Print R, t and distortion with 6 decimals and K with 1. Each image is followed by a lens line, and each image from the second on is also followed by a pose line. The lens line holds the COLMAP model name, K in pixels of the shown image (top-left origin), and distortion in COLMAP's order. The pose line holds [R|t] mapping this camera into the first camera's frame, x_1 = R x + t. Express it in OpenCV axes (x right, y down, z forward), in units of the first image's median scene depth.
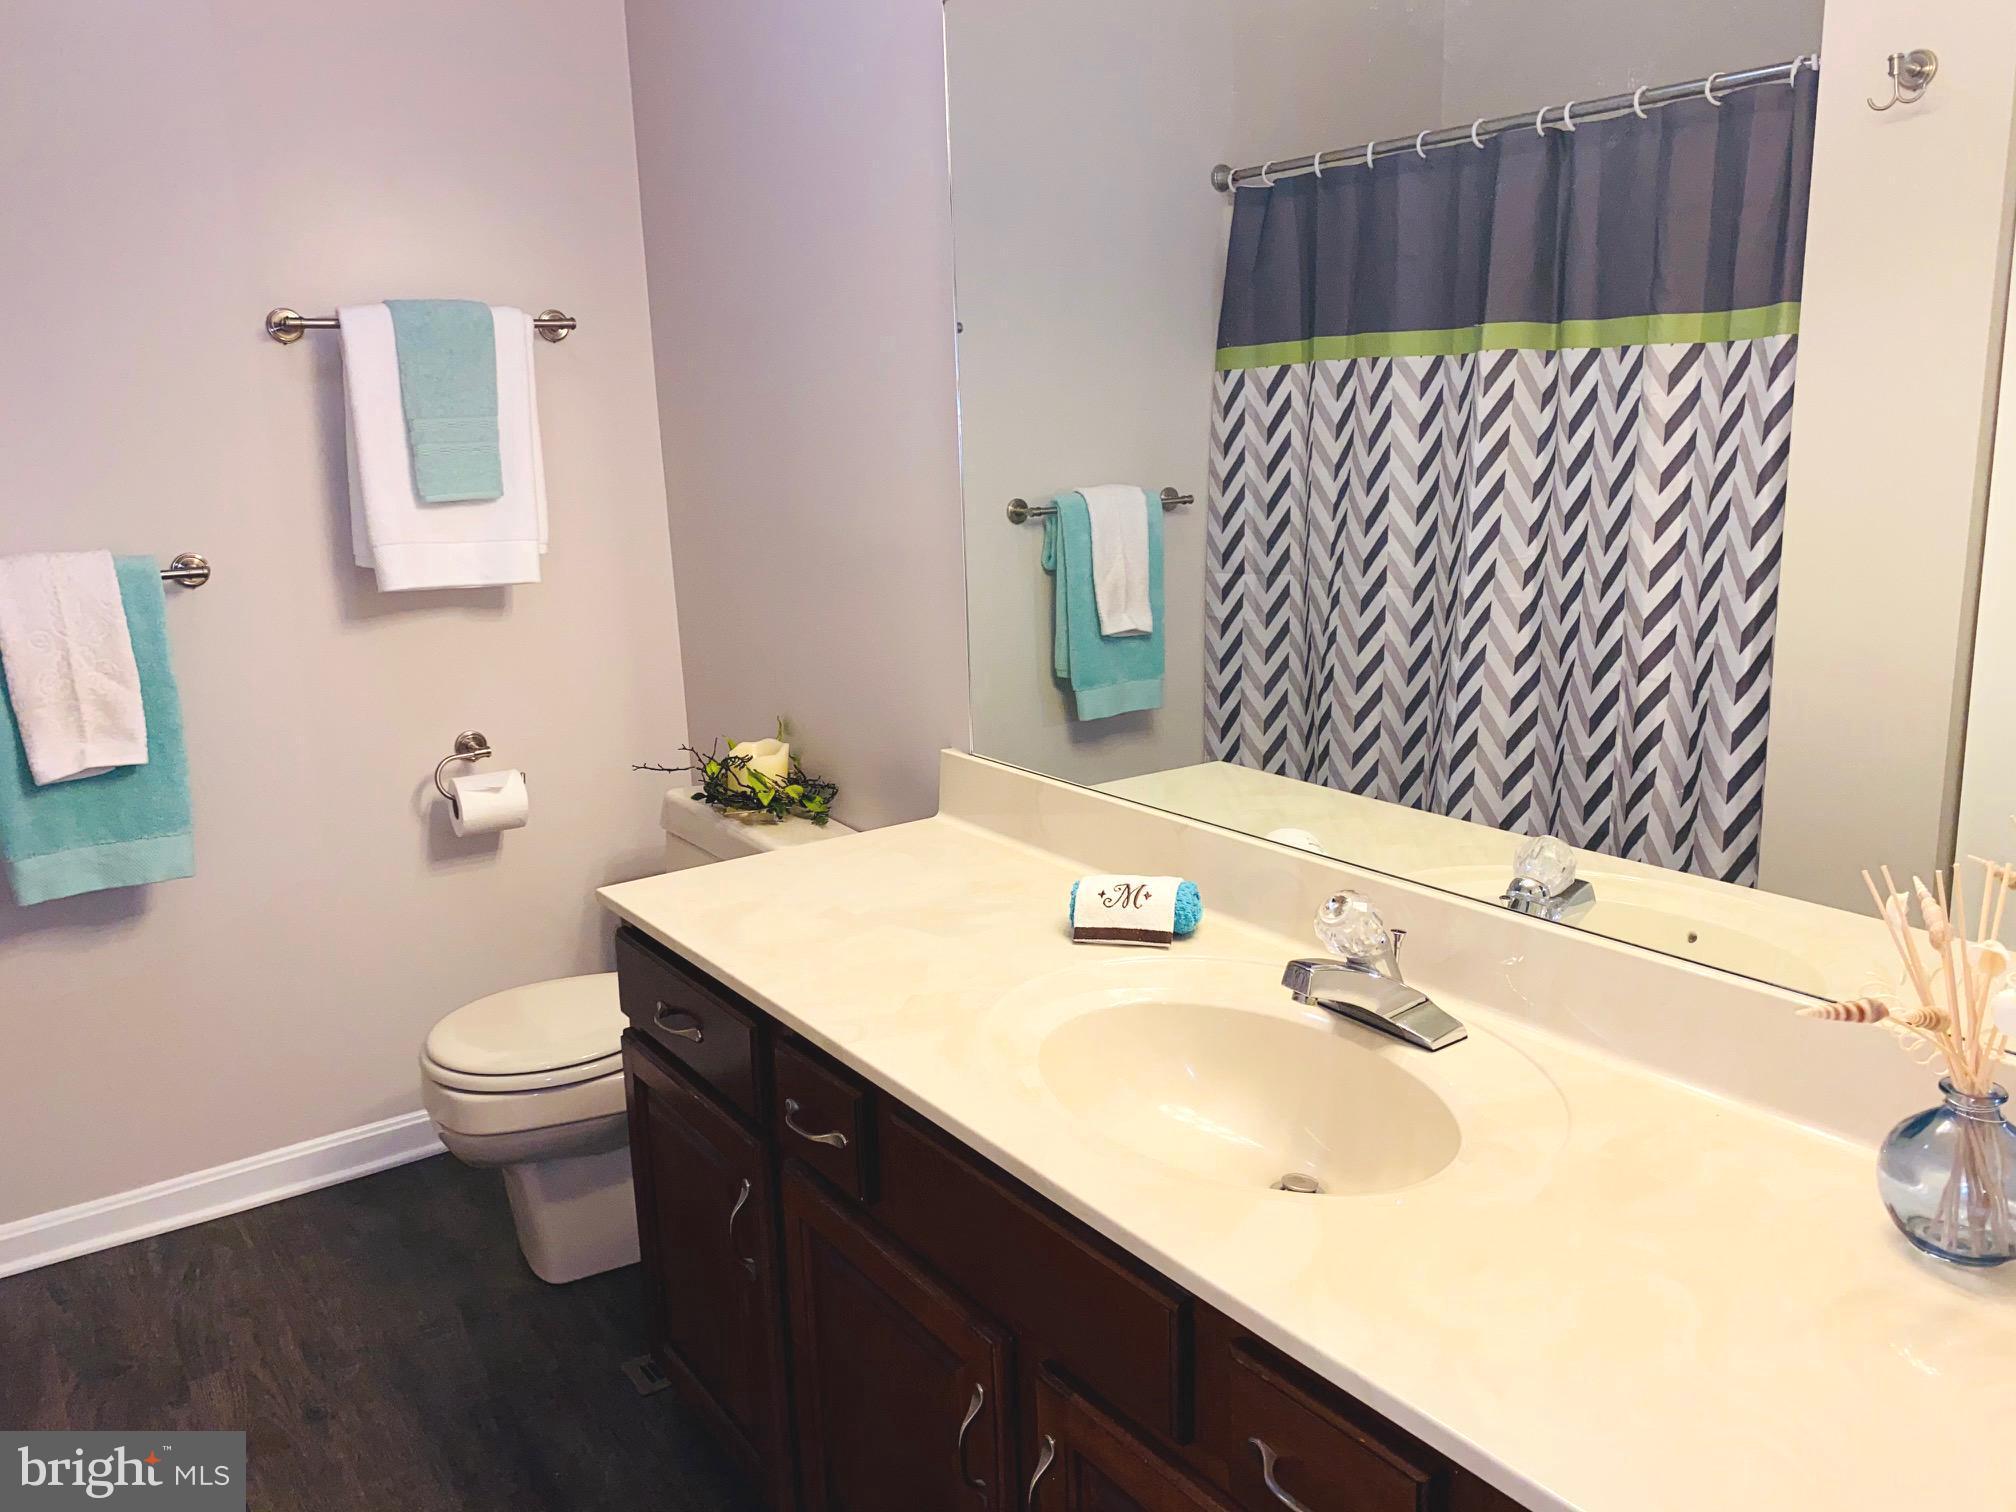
lens RADIAL K [[1533.0, 0, 999.7], [0, 1533.0, 747.4], [0, 0, 1]] dist [0.063550, -0.076397]
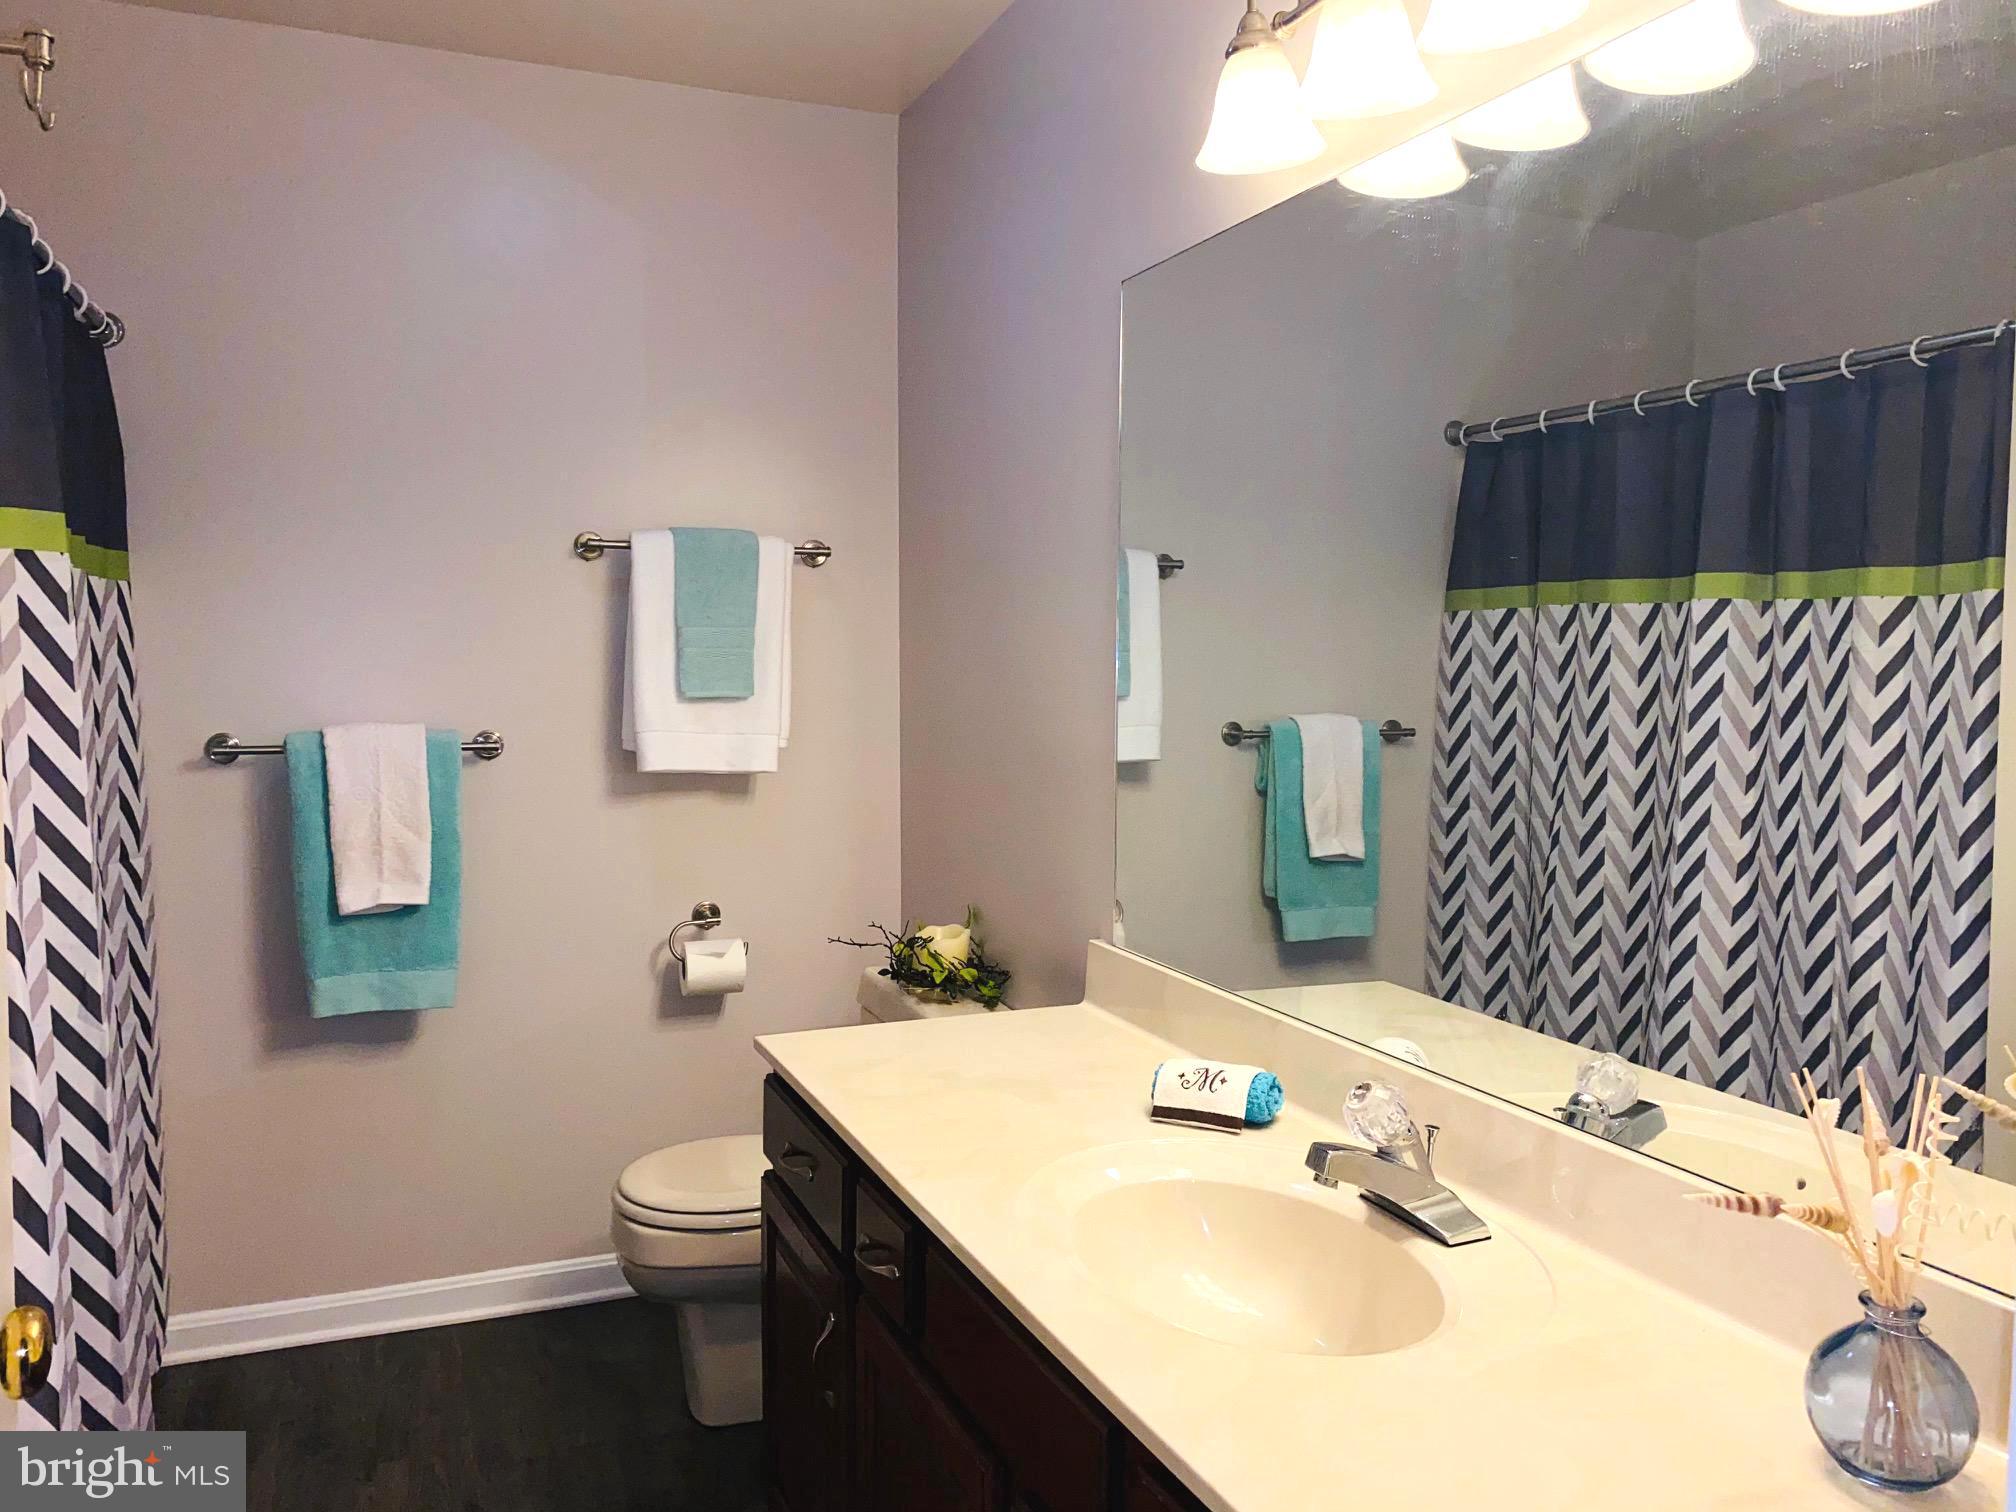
lens RADIAL K [[1533.0, 0, 1013.1], [0, 1533.0, 749.9], [0, 0, 1]] dist [0.063550, -0.076397]
pose [[0.976629, 0.051240, -0.208737, 0.104702], [-0.082352, 0.986261, -0.143203, 0.023251], [0.198531, 0.157046, 0.967431, -0.050592]]
